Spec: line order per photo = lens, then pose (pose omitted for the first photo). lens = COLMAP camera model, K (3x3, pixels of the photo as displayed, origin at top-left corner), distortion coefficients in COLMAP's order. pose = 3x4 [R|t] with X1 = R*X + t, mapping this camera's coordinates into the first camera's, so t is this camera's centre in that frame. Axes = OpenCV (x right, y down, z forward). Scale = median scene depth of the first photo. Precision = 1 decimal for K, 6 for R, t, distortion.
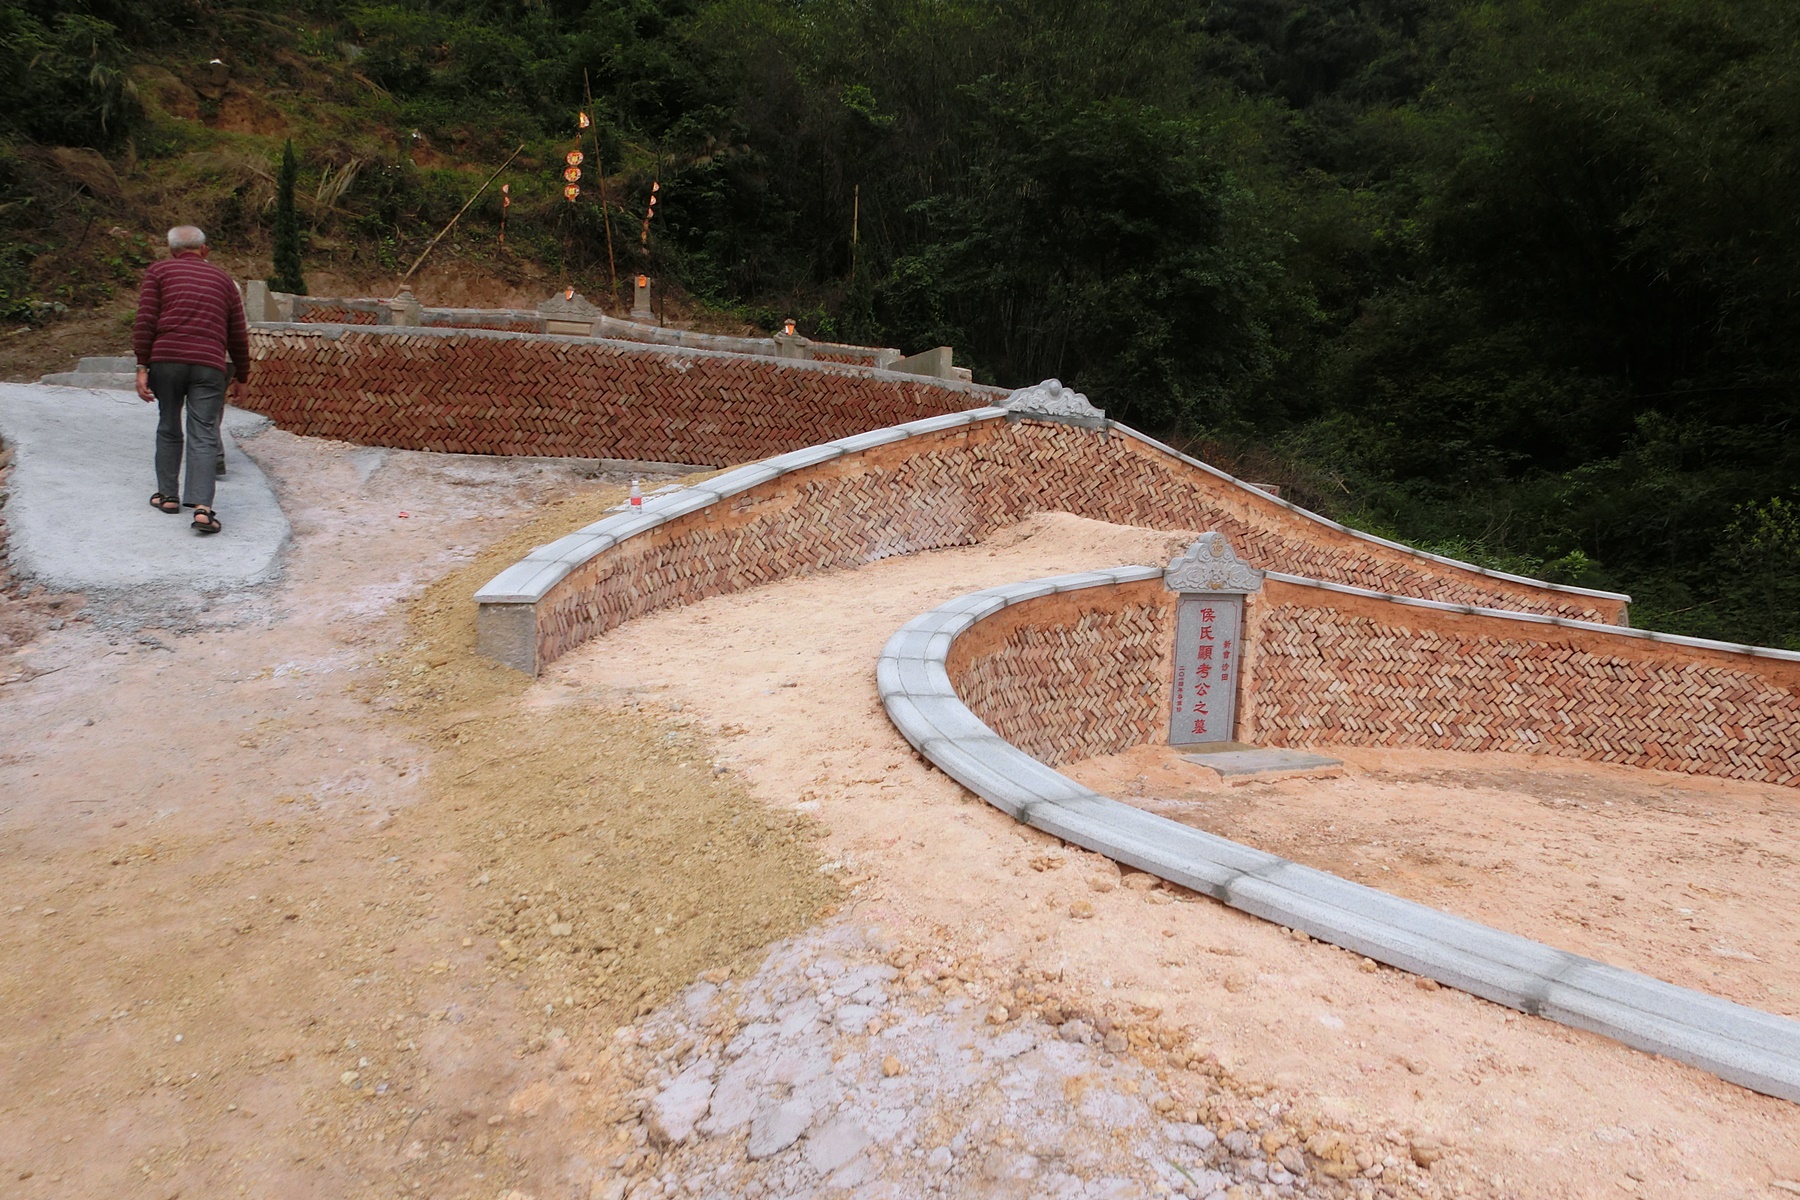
lens RADIAL K [[1248.1, 0, 909.0], [0, 1248.1, 582.9], [0, 0, 1]] dist [-0.052528, 0.036765]
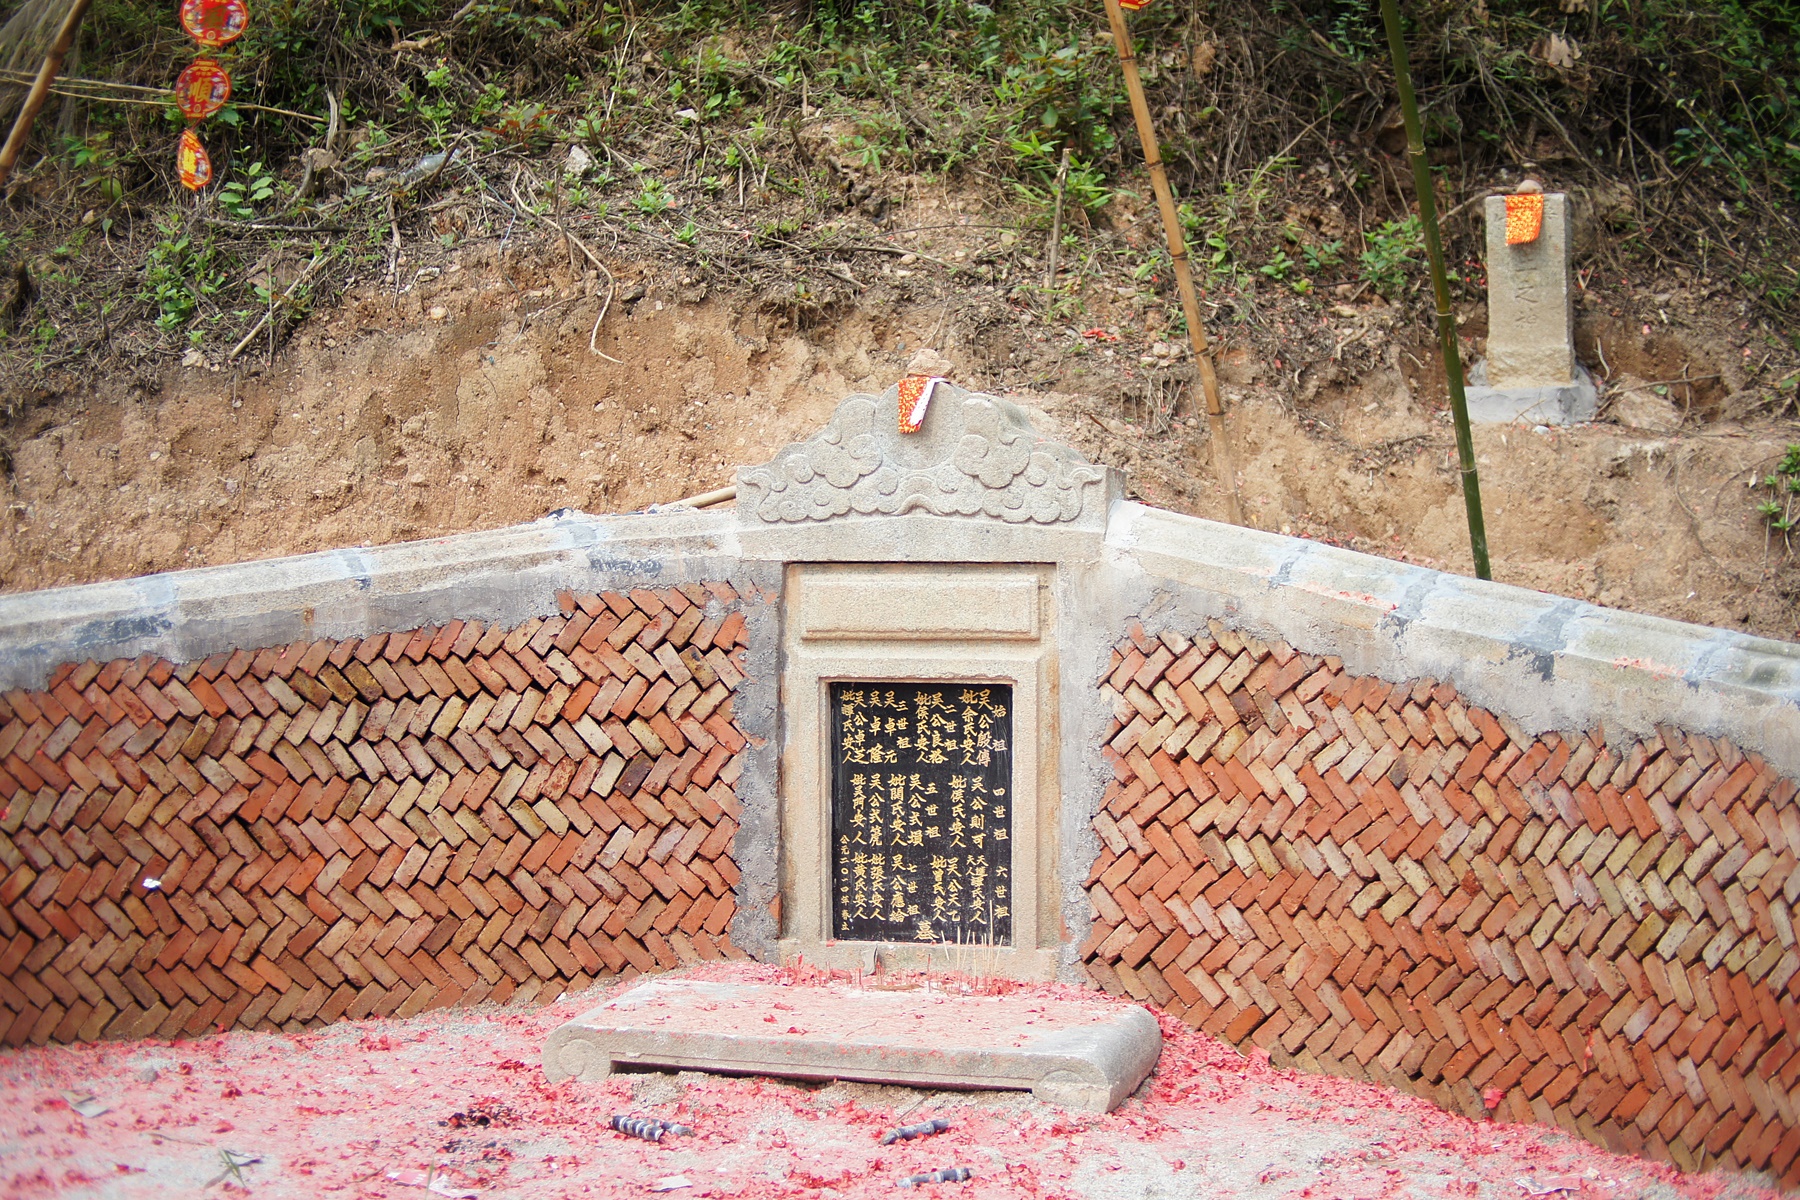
lens RADIAL K [[2714.5, 0, 909.6], [0, 2714.5, 573.0], [0, 0, 1]] dist [-0.262091, 0.000000]
pose [[0.804667, -0.020219, -0.593382, -0.061775], [-0.008089, 0.998954, -0.045007, -0.191547], [0.593672, 0.041015, 0.803661, 0.705205]]
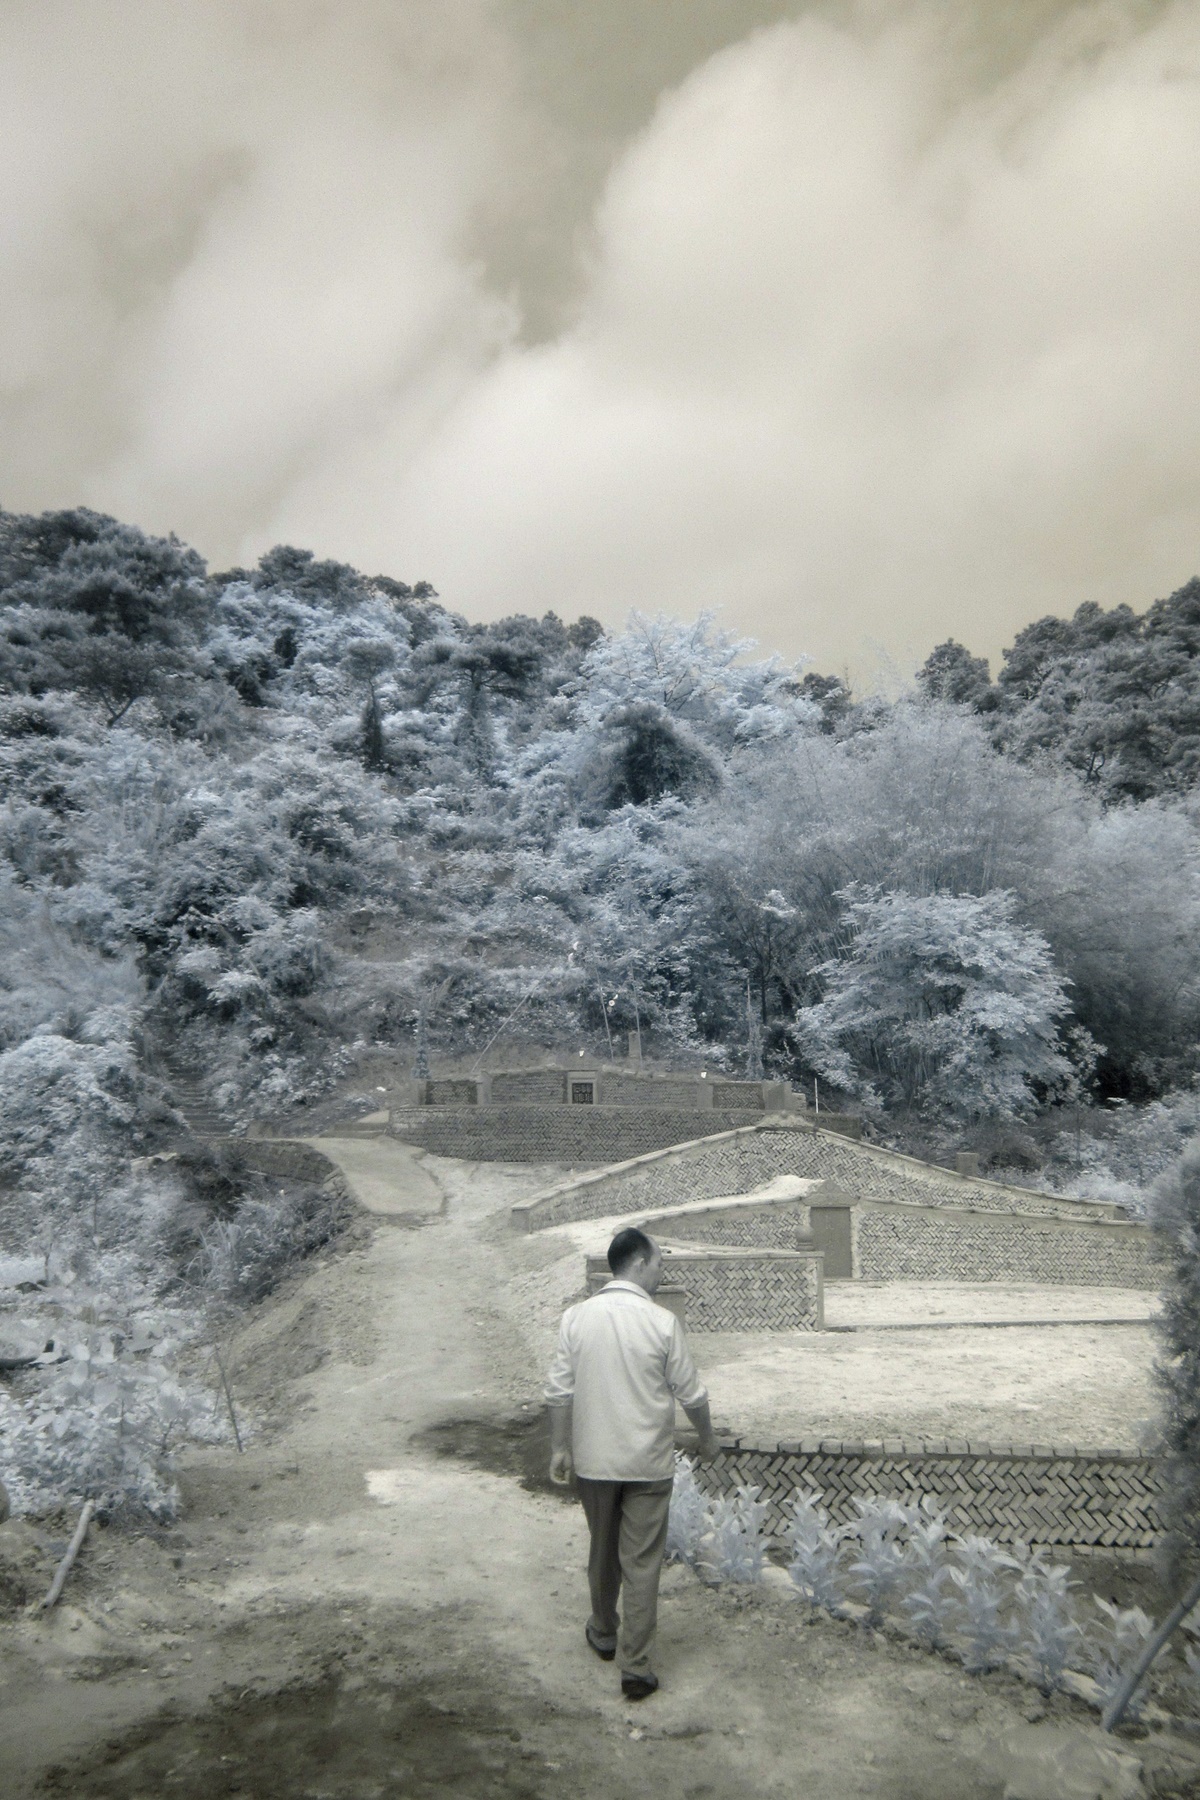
lens RADIAL K [[1507.5, 0, 608.9], [0, 1507.5, 900.3], [0, 0, 1]] dist [-0.100841, 0.074820]
pose [[0.955284, -0.102364, -0.277406, 0.291430], [0.026582, 0.964097, -0.264215, 0.077160], [0.294492, 0.245026, 0.923708, -0.748765]]
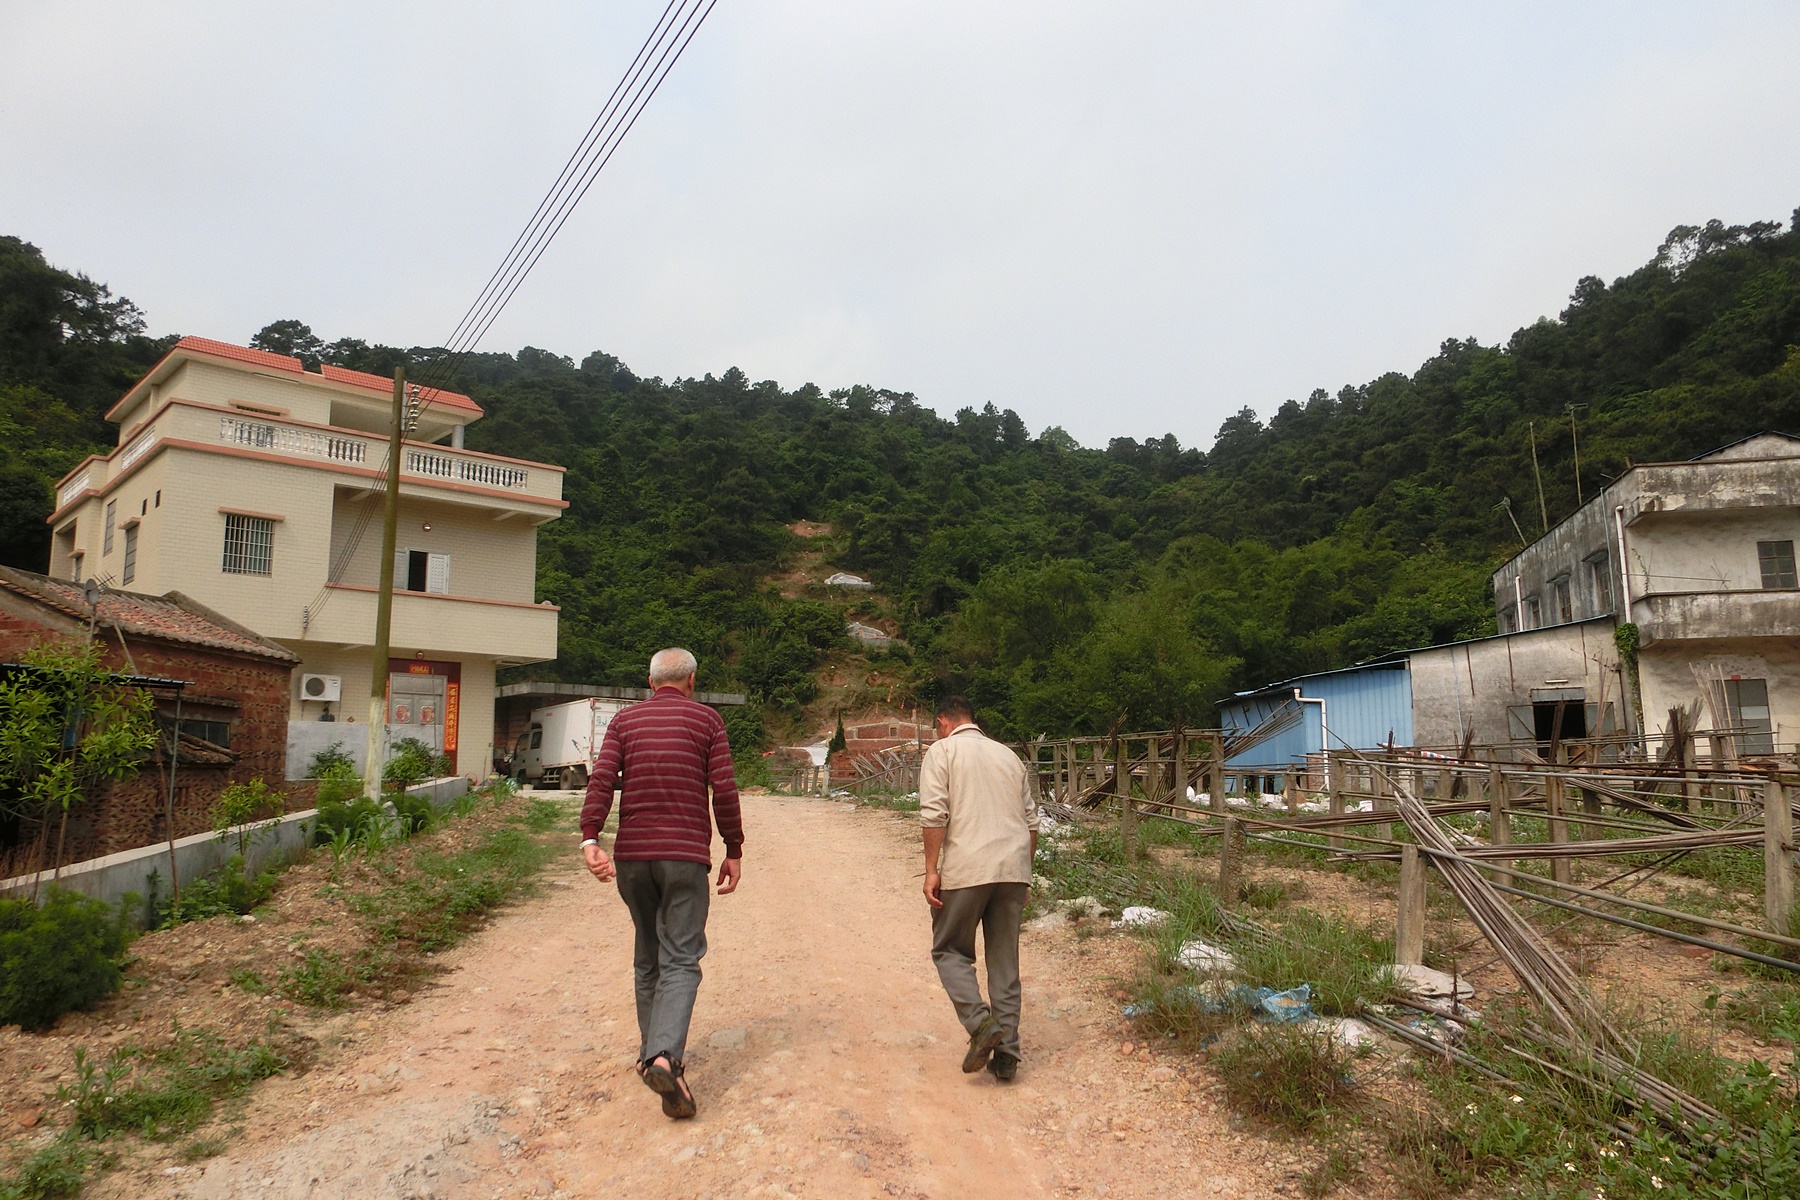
lens RADIAL K [[1248.1, 0, 904.2], [0, 1248.1, 598.7], [0, 0, 1]] dist [-0.052528, 0.036765]
pose [[0.887804, -0.112143, -0.446350, 2.044842], [0.018186, 0.977649, -0.209457, 0.346959], [0.459863, 0.177840, 0.870000, -3.410603]]
